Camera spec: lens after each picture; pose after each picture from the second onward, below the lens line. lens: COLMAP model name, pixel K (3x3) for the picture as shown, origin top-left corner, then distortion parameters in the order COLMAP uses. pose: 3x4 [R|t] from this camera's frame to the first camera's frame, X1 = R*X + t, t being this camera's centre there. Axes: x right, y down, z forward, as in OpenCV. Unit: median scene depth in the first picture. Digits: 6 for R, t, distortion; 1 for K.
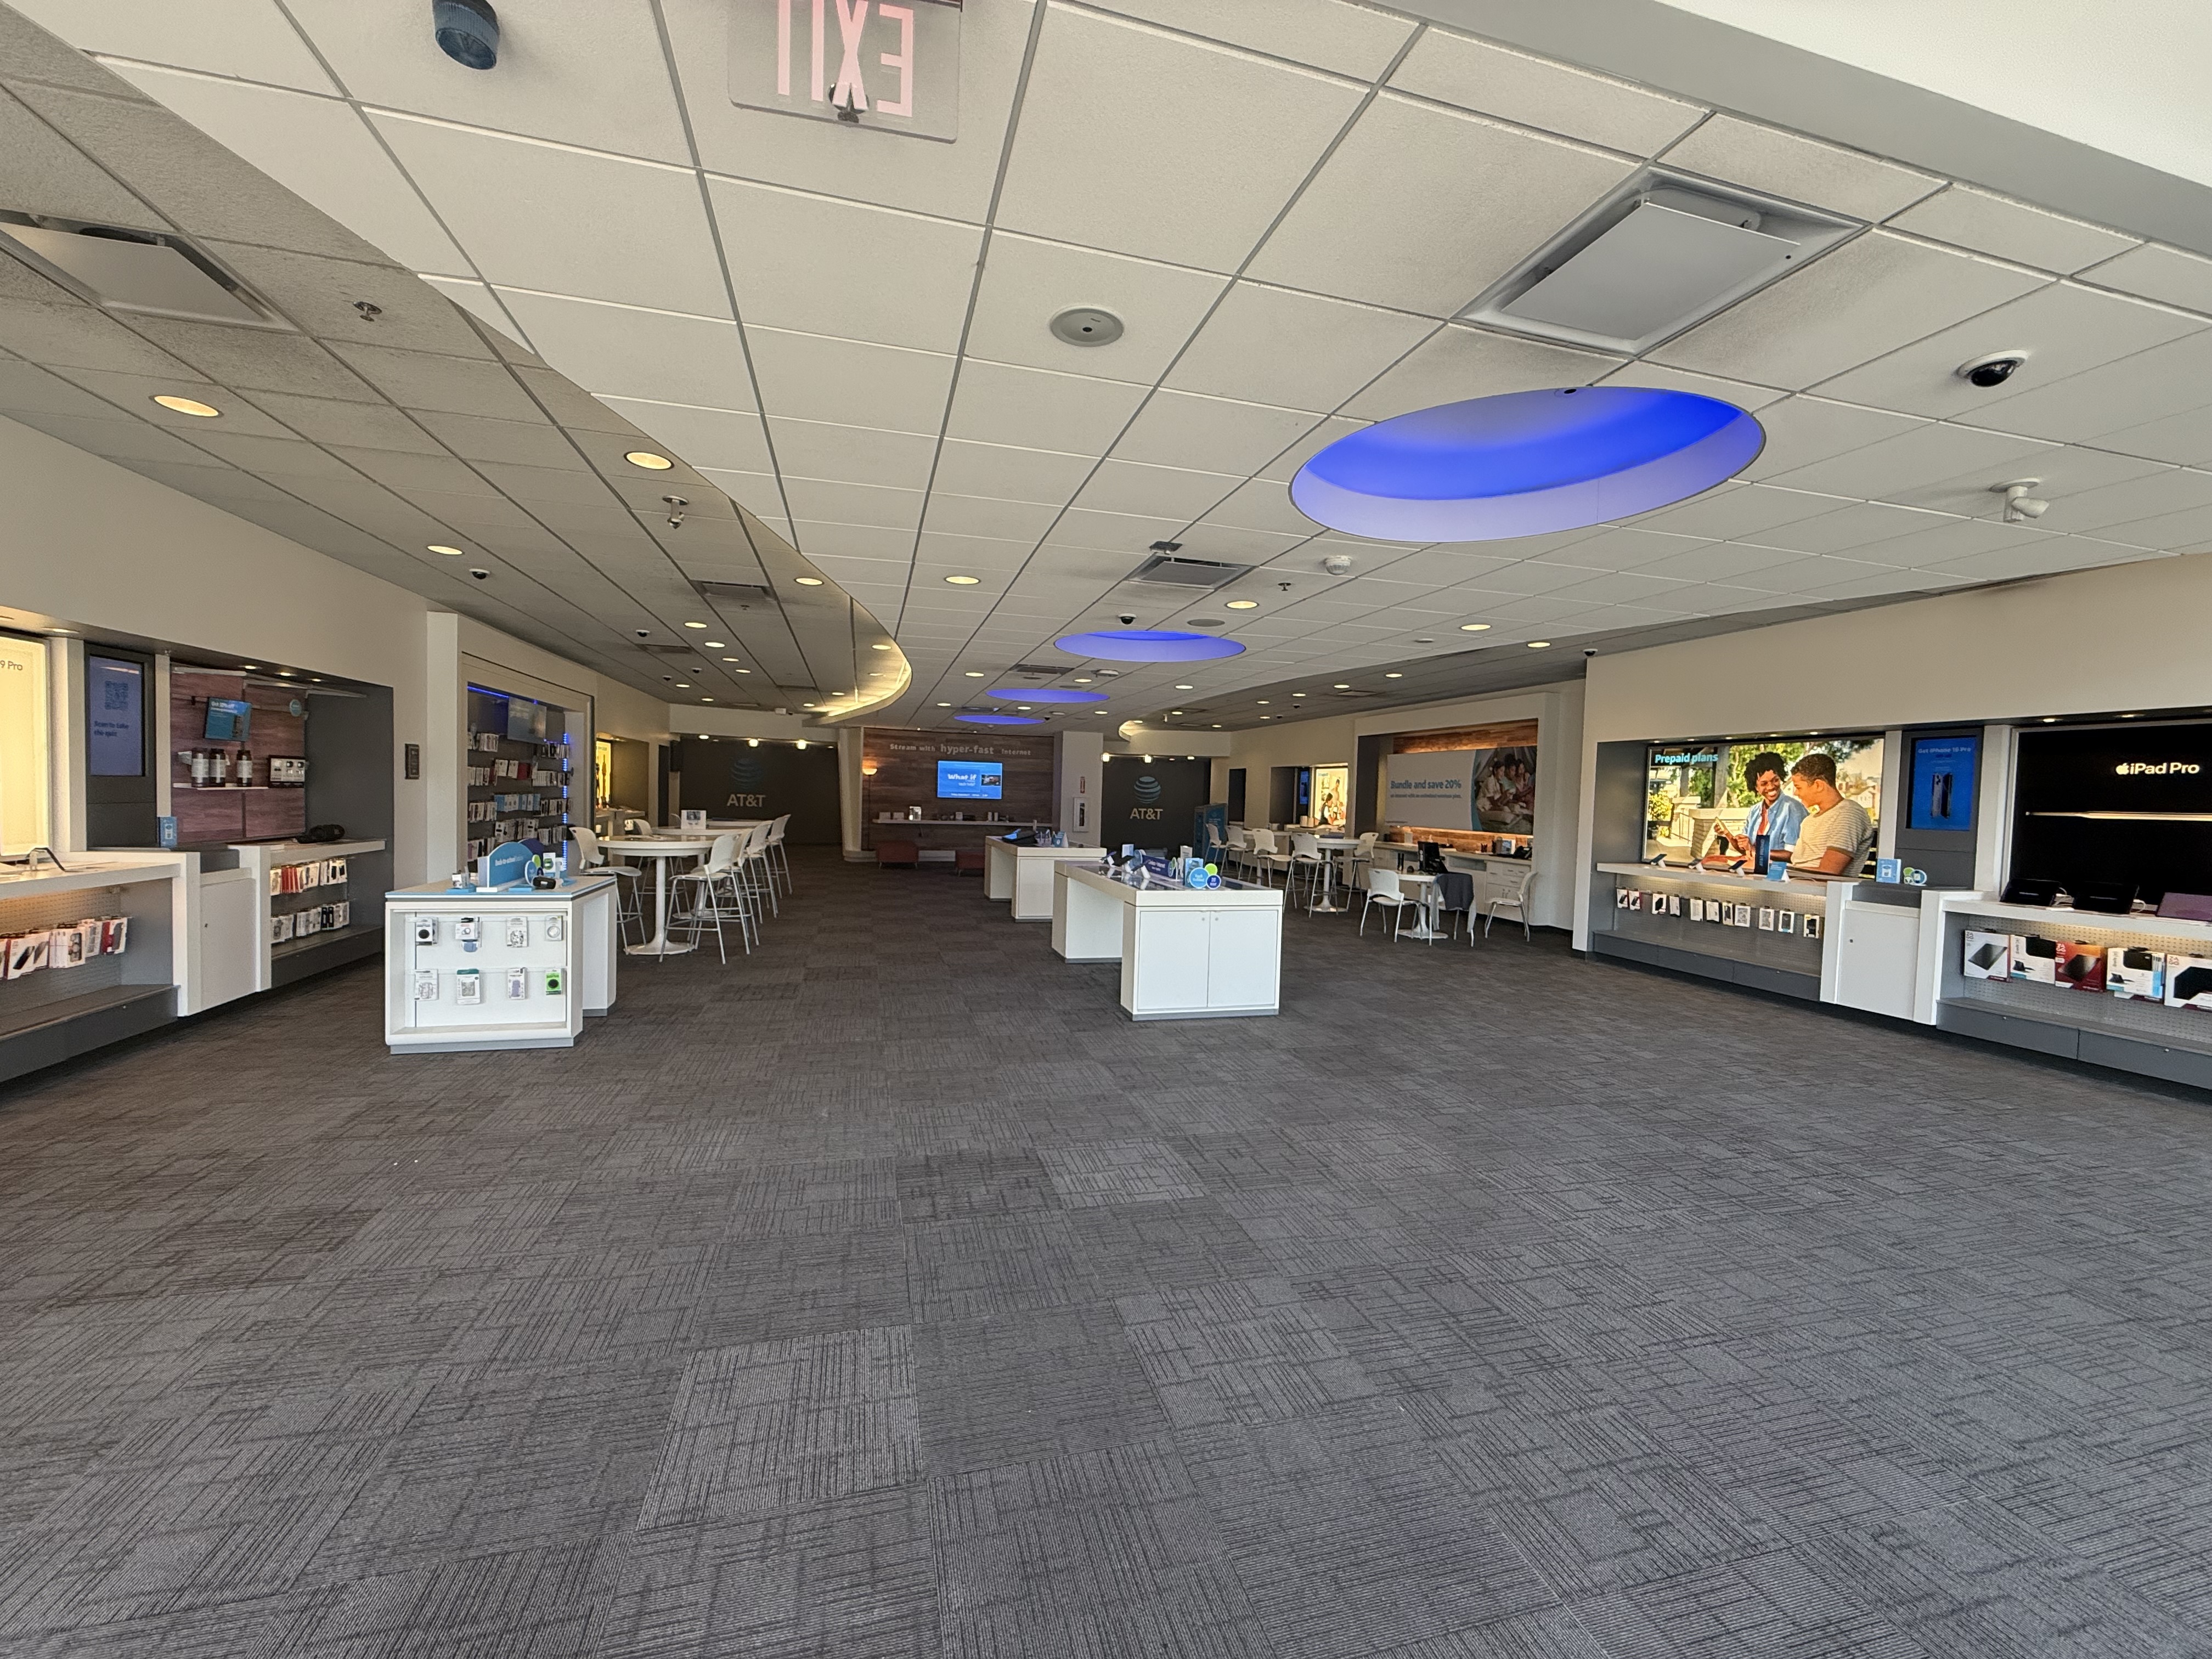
lens RADIAL K [[895.8, 0, 1106.0], [0, 895.8, 829.5], [0, 0, 1]] dist [-0.000539, 0.000074]
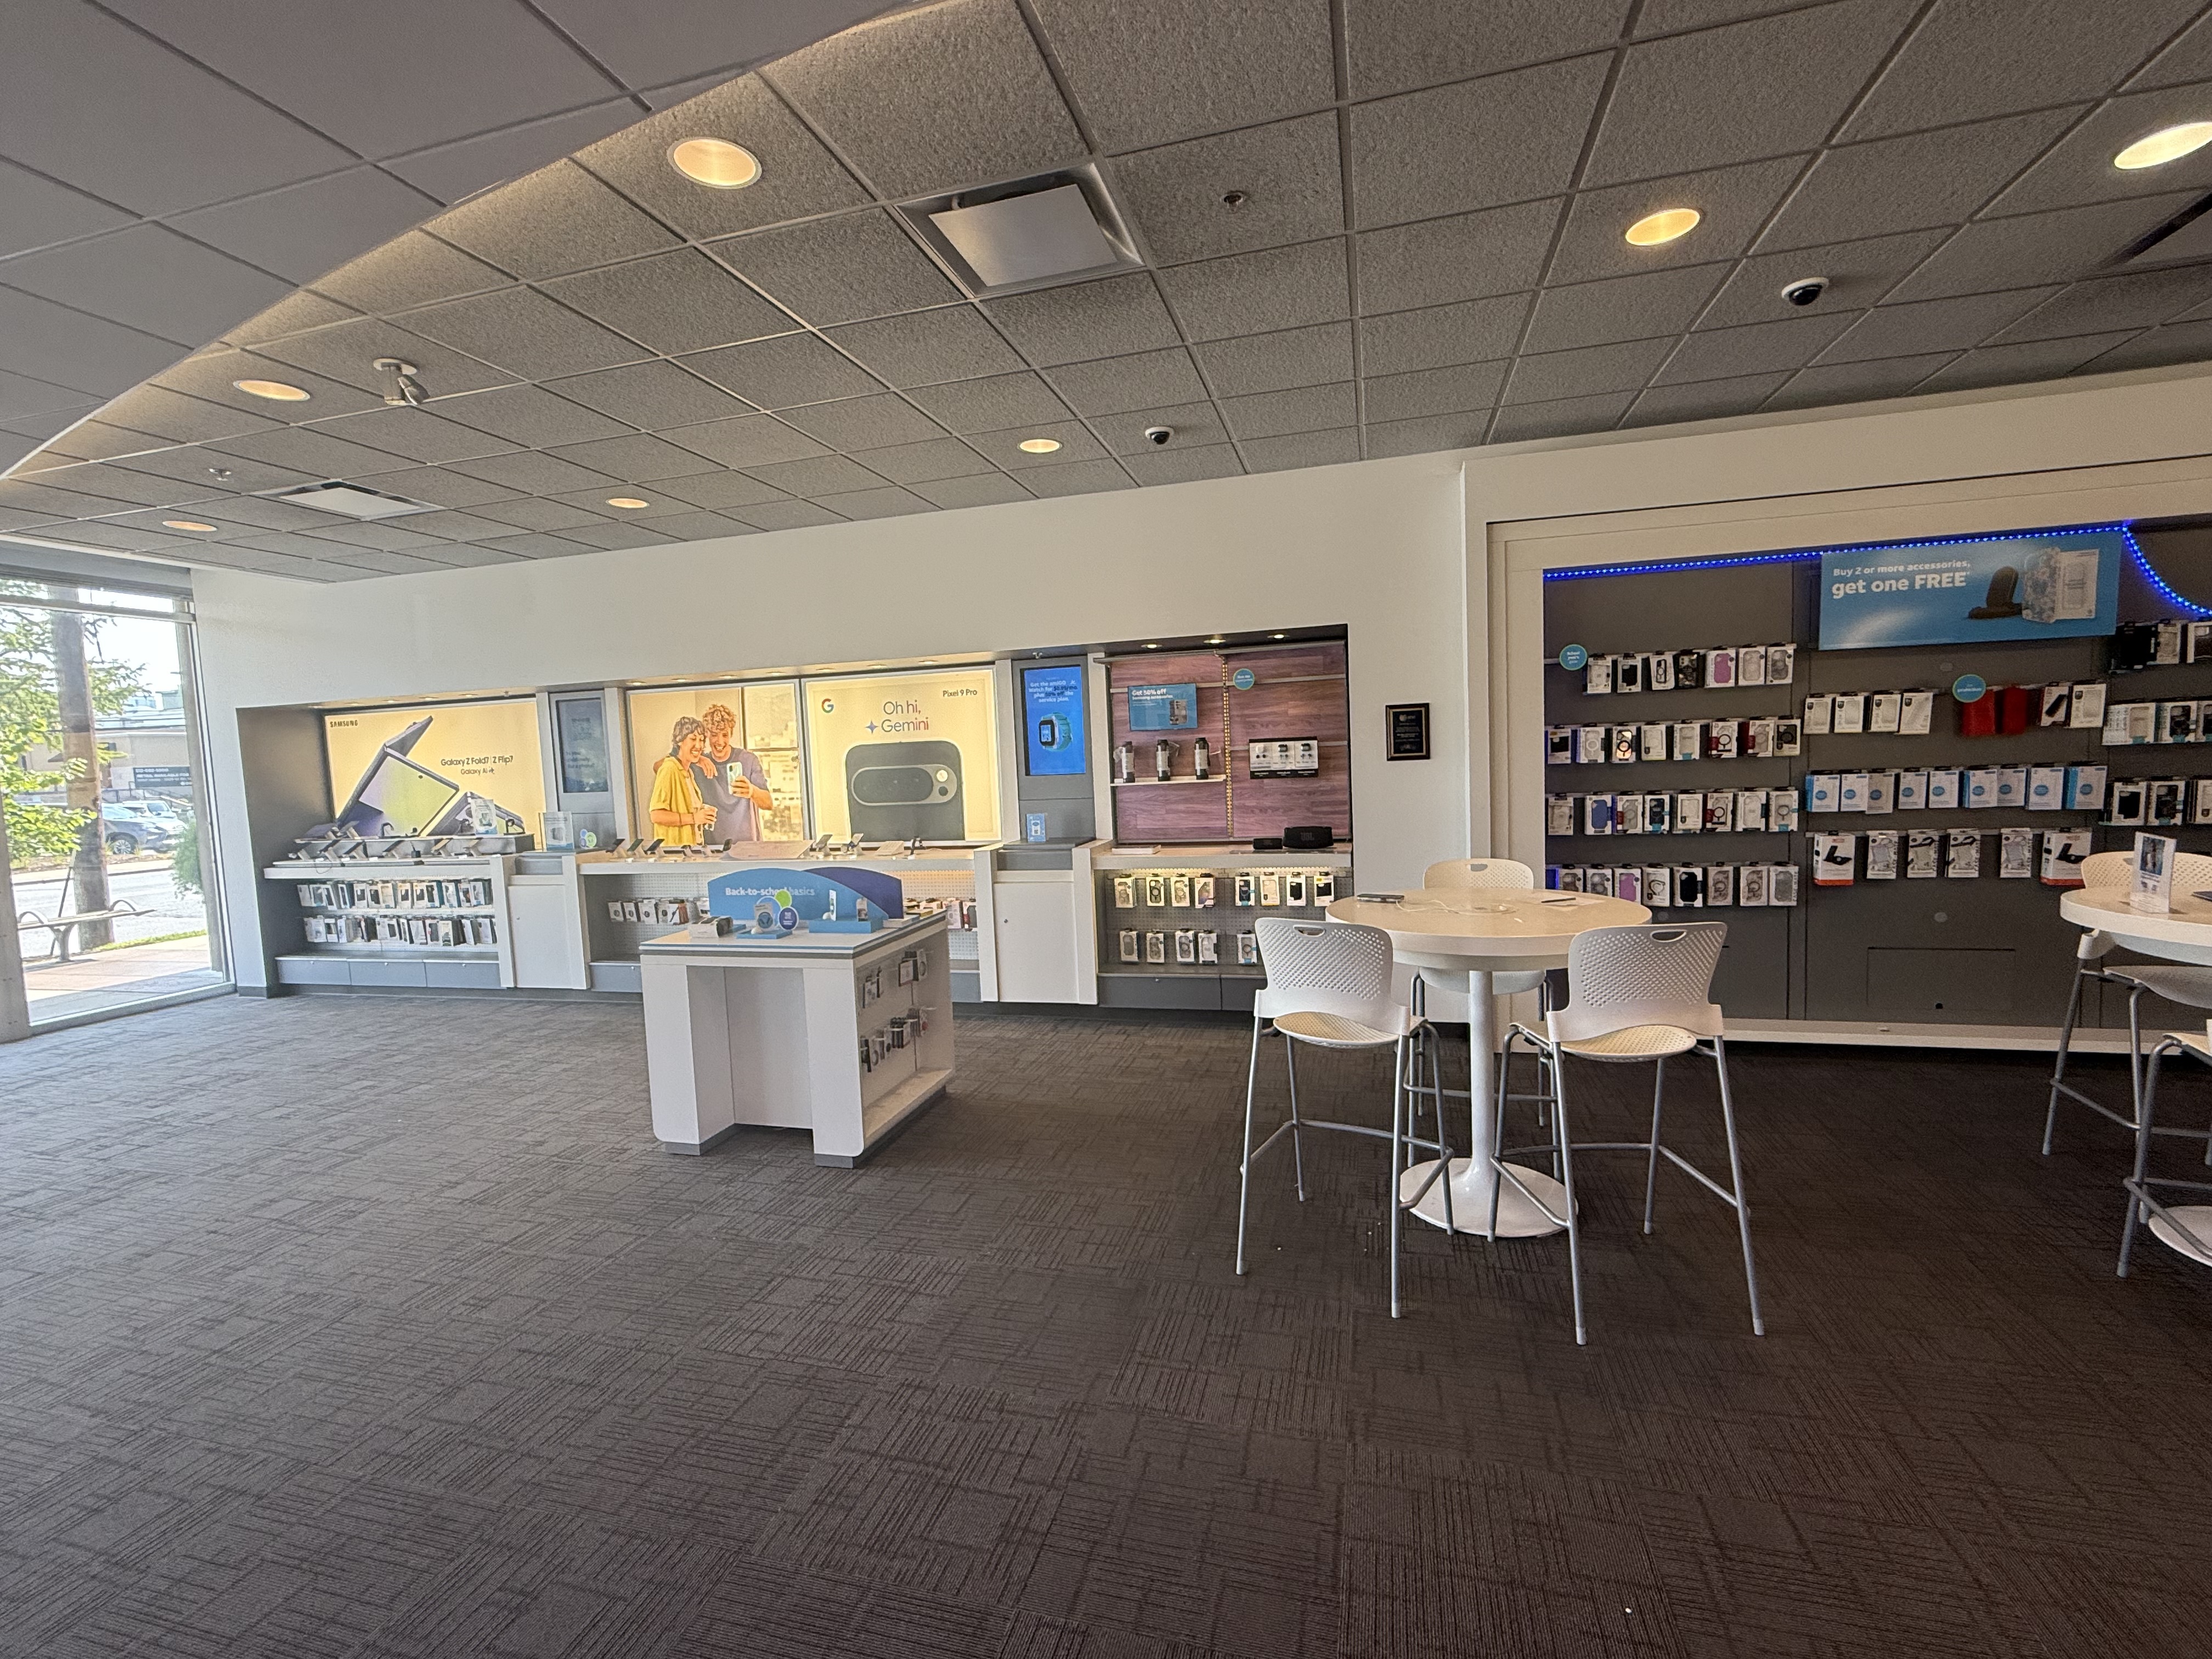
lens RADIAL K [[965.2, 0, 1106.0], [0, 965.2, 829.5], [0, 0, 1]] dist [-0.000488, 0.000136]
pose [[-0.513467, 0.049032, -0.856707, -0.083067], [-0.009753, 0.997968, 0.062962, -0.045739], [0.858054, 0.040685, -0.511946, 1.121699]]
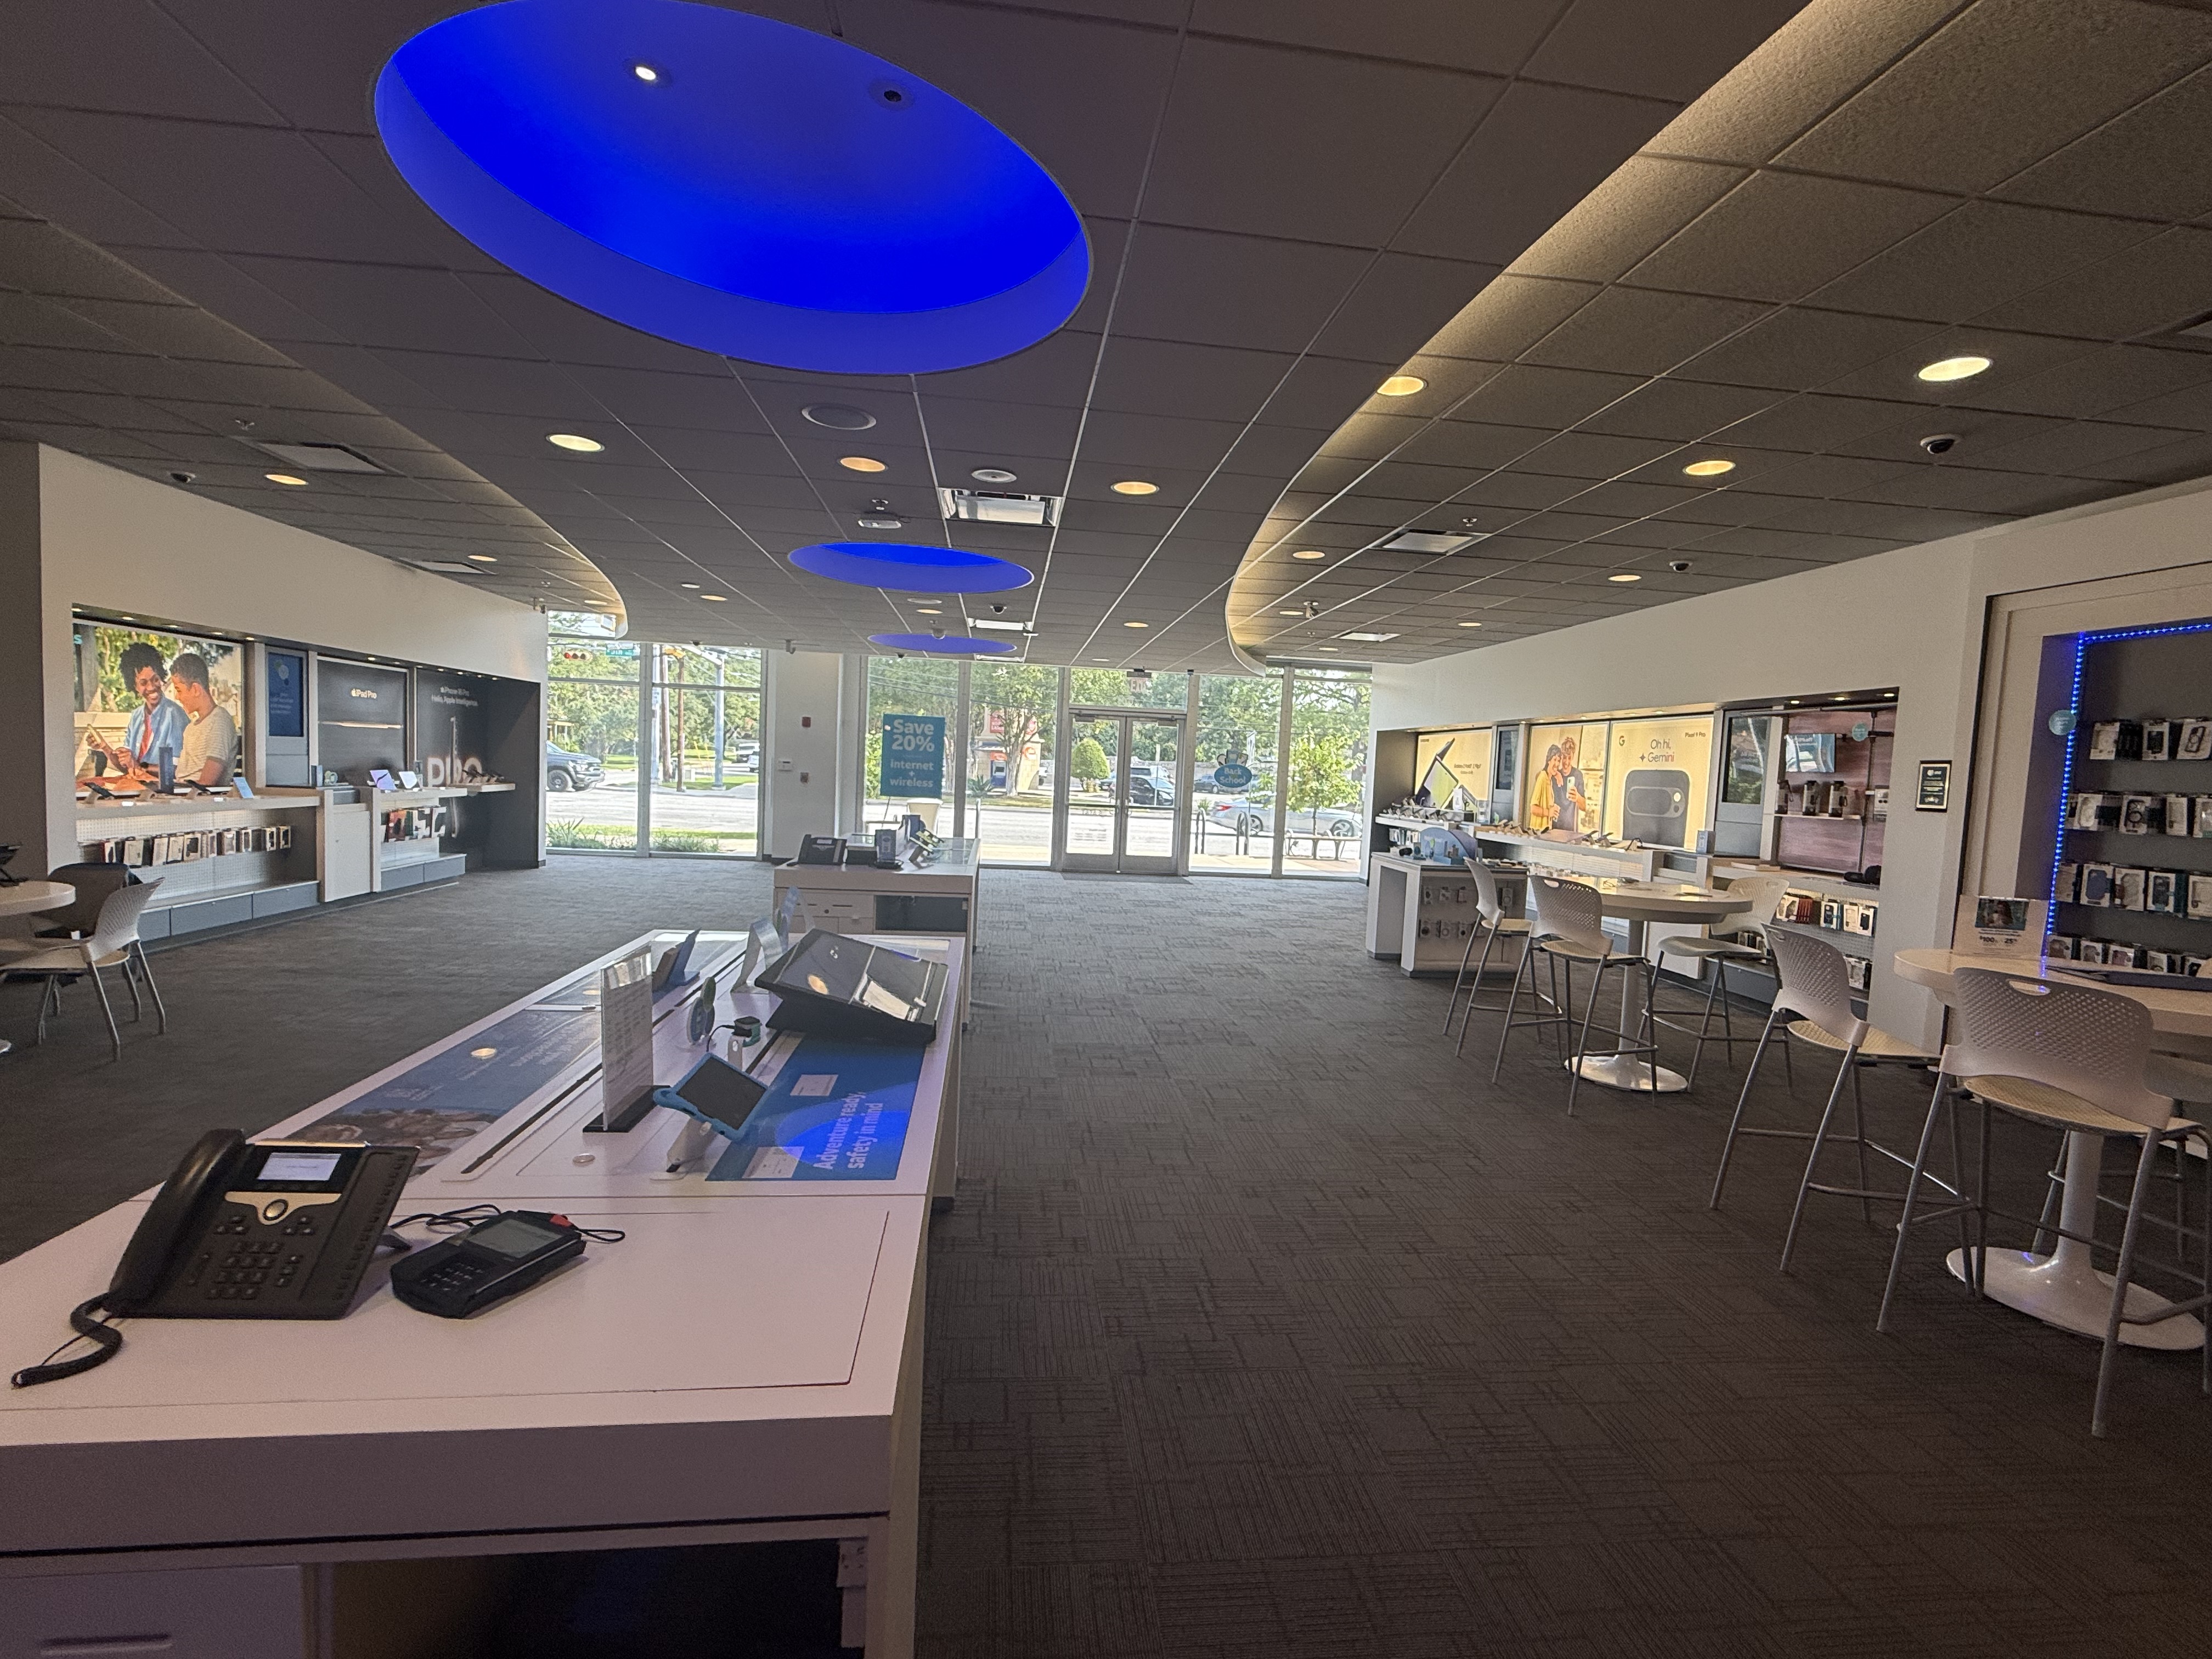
lens RADIAL K [[965.2, 0, 1106.0], [0, 965.2, 829.5], [0, 0, 1]] dist [-0.000488, 0.000136]
pose [[-0.984141, -0.085698, 0.155312, -0.259720], [-0.069135, 0.991626, 0.109080, -0.075765], [-0.163359, 0.096612, -0.981825, 1.747836]]
